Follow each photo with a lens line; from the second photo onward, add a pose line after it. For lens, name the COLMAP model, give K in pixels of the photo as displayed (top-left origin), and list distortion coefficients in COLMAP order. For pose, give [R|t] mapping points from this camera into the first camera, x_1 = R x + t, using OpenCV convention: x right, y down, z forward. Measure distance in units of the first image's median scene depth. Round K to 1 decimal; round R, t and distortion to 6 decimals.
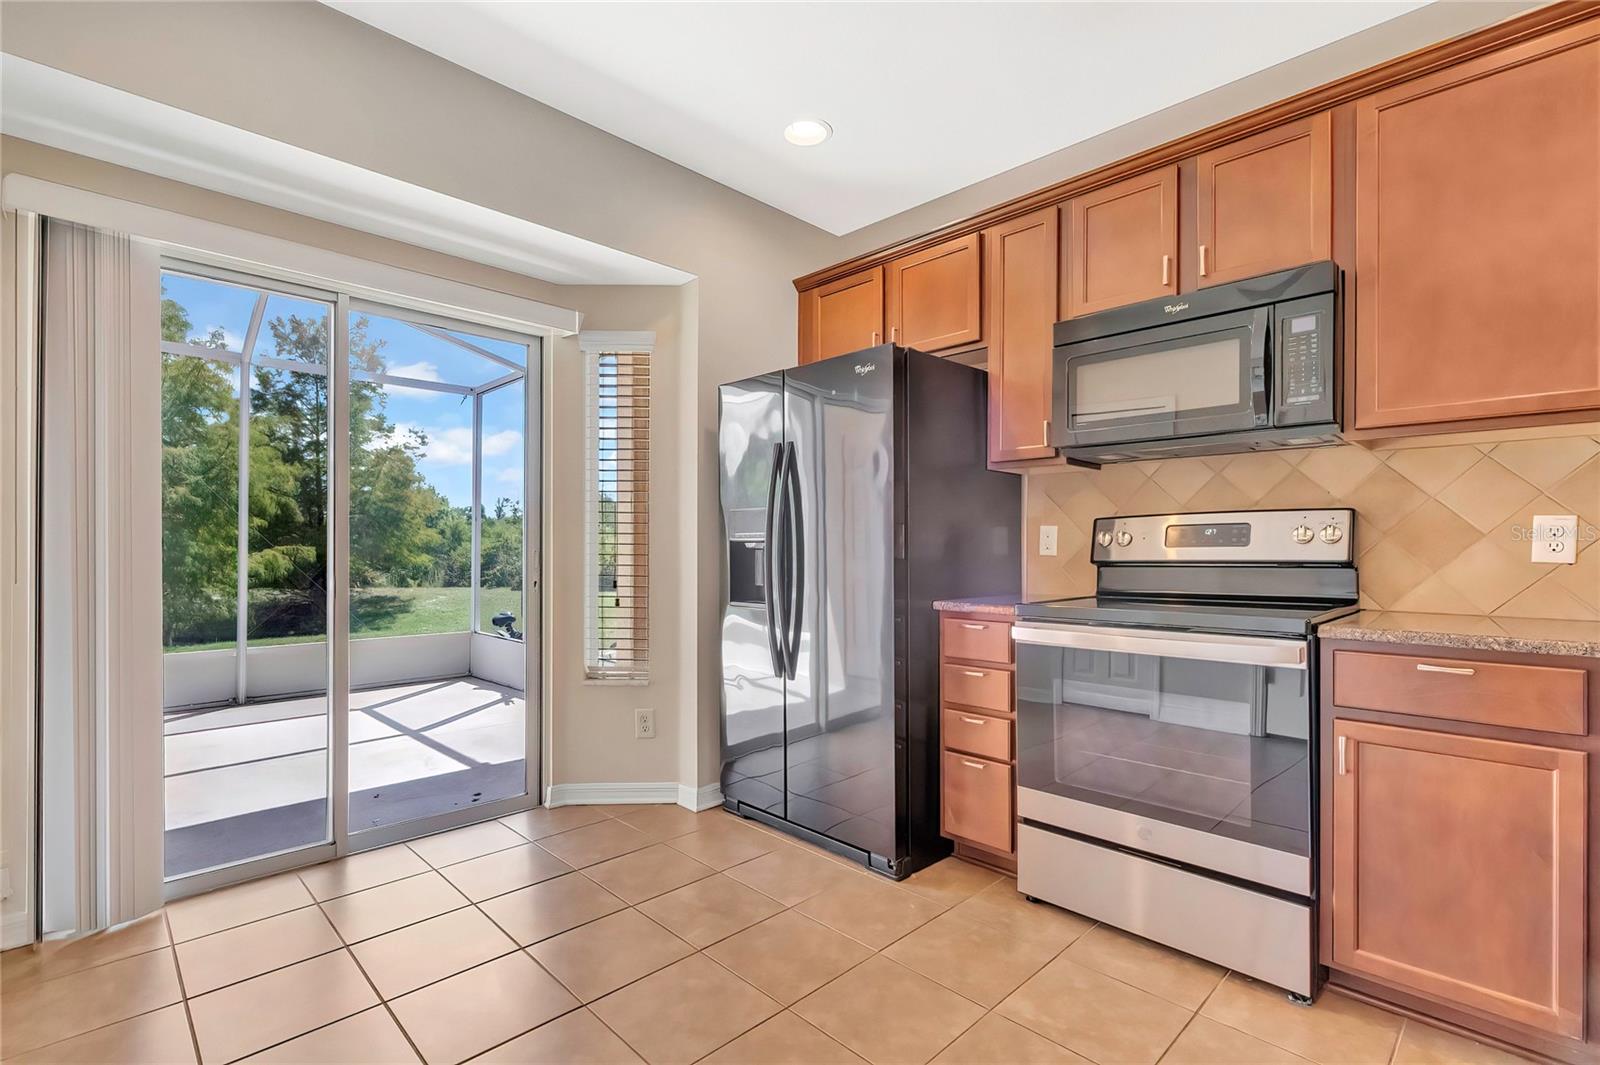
lens RADIAL K [[727.1, 0, 813.4], [0, 727.1, 548.3], [0, 0, 1]] dist [-0.001646, -0.000325]
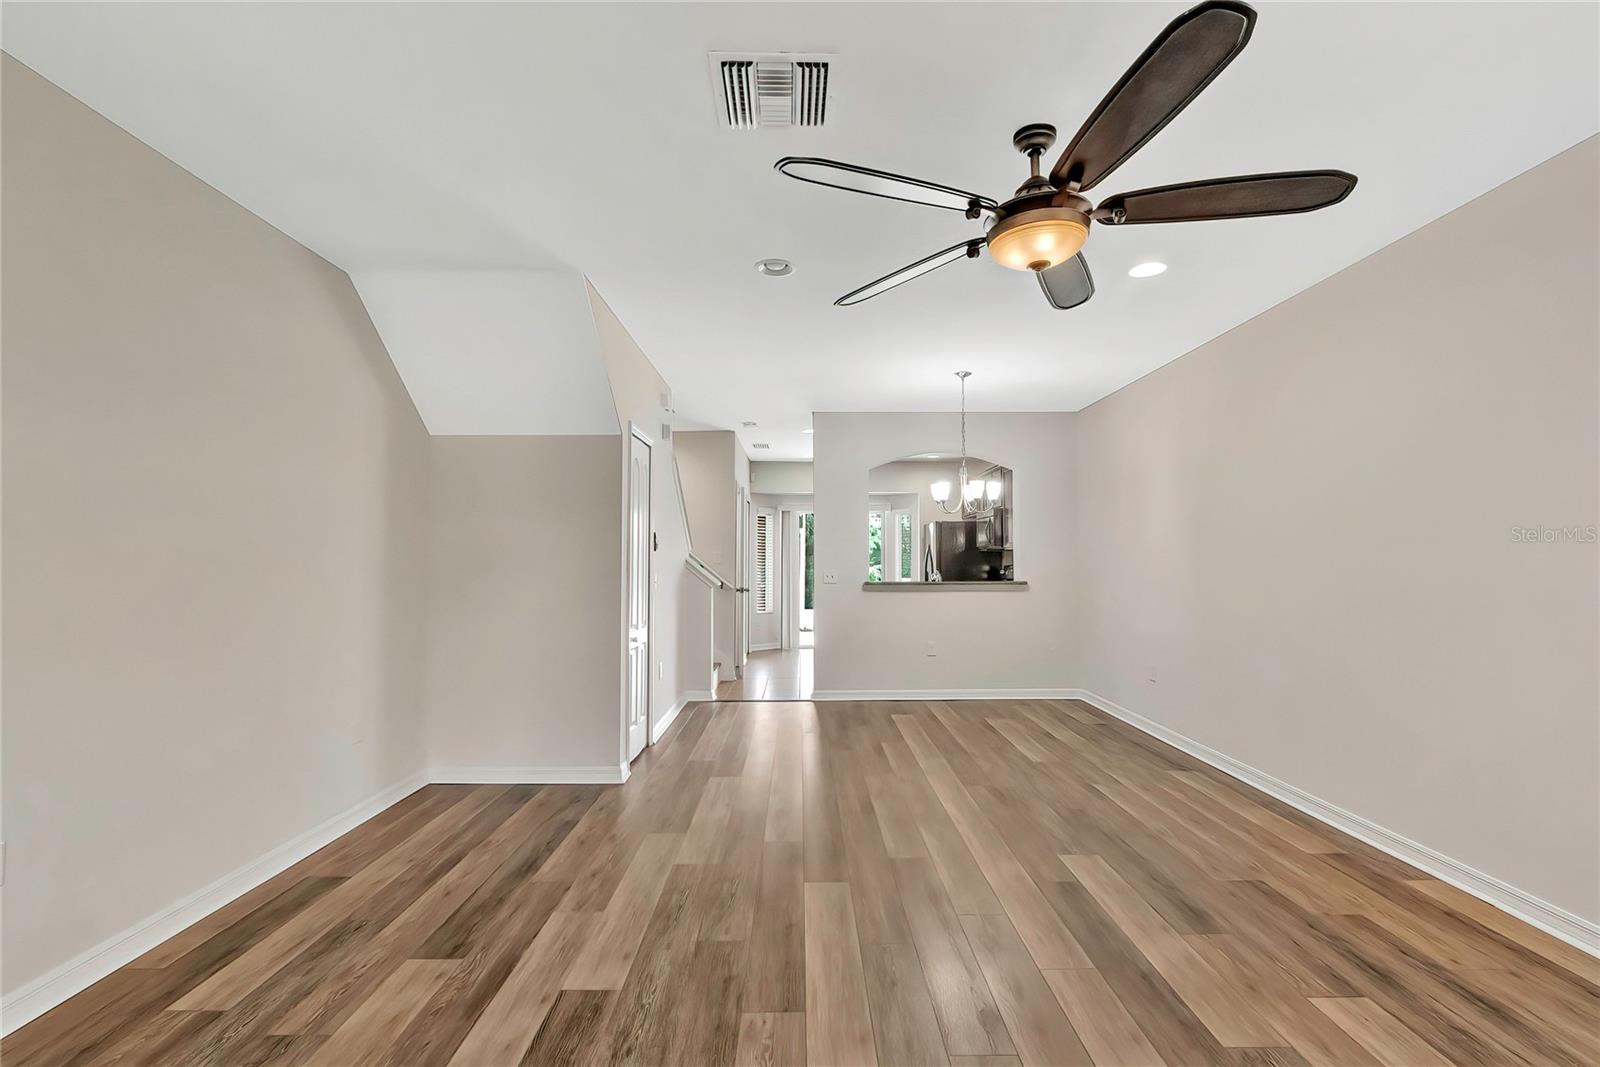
lens RADIAL K [[741.0, 0, 814.7], [0, 741.0, 538.8], [0, 0, 1]] dist [-0.001300, 0.000013]
pose [[0.711602, -0.022935, -0.702209, 2.463523], [0.001116, 0.999503, -0.031515, -0.071252], [0.702582, 0.021642, 0.711273, -2.273662]]
